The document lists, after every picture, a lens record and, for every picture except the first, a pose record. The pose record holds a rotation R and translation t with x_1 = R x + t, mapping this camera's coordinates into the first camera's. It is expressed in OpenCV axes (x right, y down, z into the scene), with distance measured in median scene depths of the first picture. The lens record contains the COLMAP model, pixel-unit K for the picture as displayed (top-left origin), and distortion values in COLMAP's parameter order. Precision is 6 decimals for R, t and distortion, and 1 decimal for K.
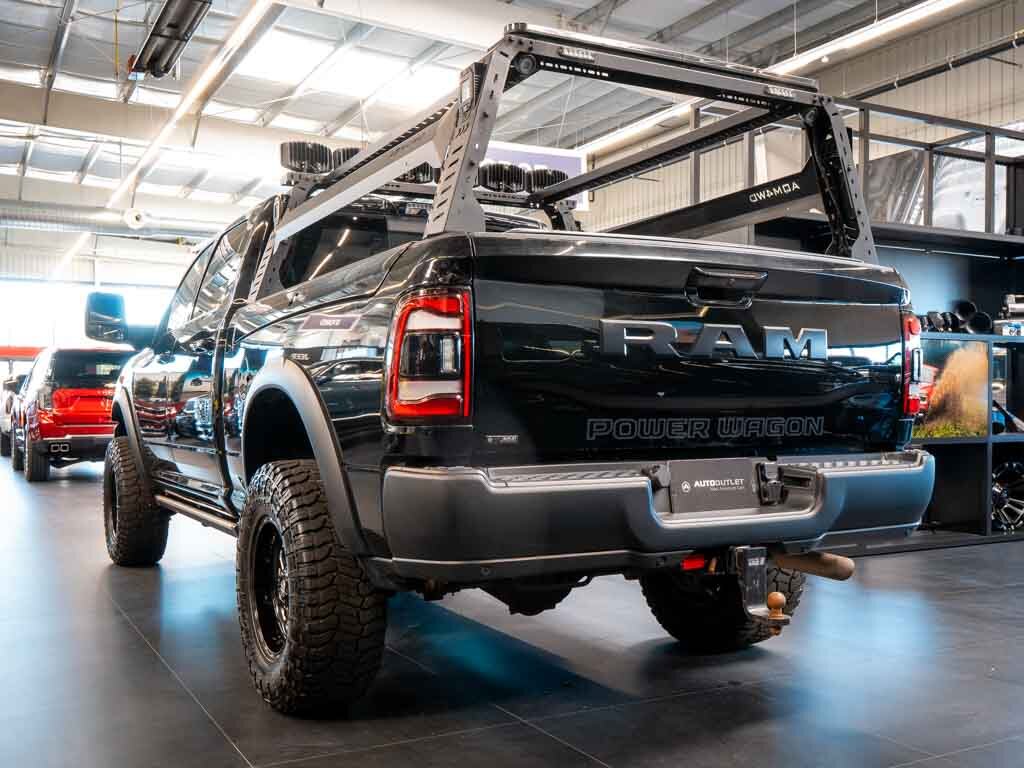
lens RADIAL K [[987.7, 0, 567.3], [0, 987.7, 433.2], [0, 0, 1]] dist [-0.004604, 0.000000]
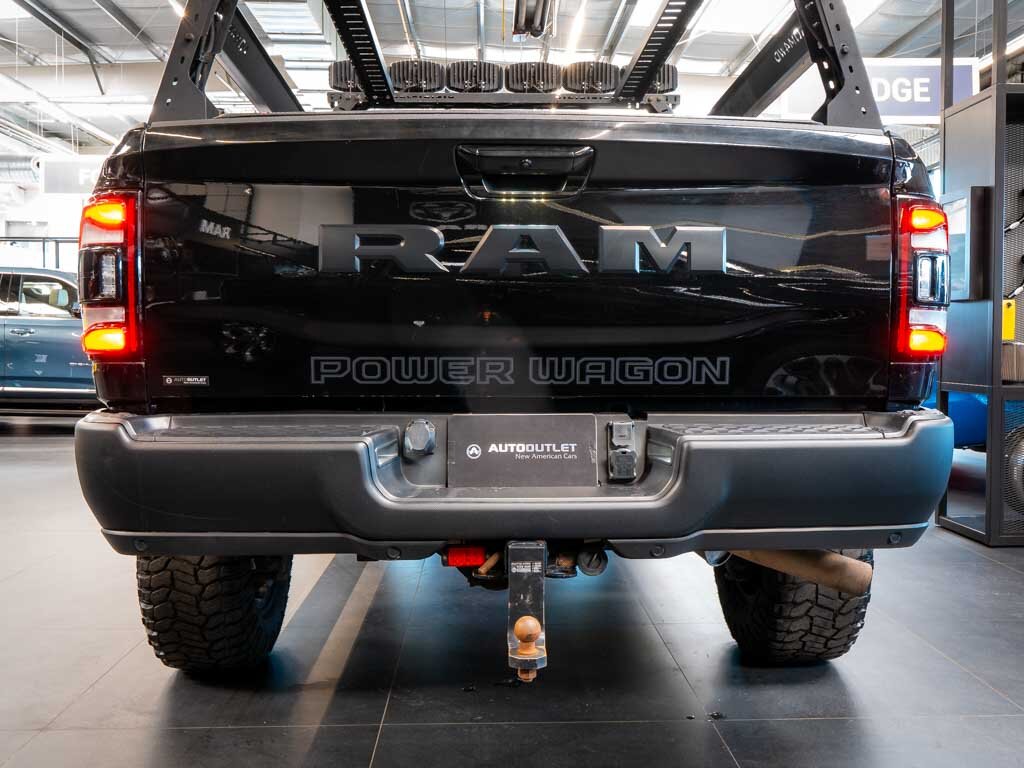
lens RADIAL K [[960.7, 0, 529.0], [0, 960.7, 357.1], [0, 0, 1]] dist [-0.003533, 0.000000]
pose [[0.898581, 0.013755, -0.438592, 0.449131], [-0.016645, 0.999858, -0.002746, -0.013280], [0.438491, 0.009768, 0.898682, 0.369224]]
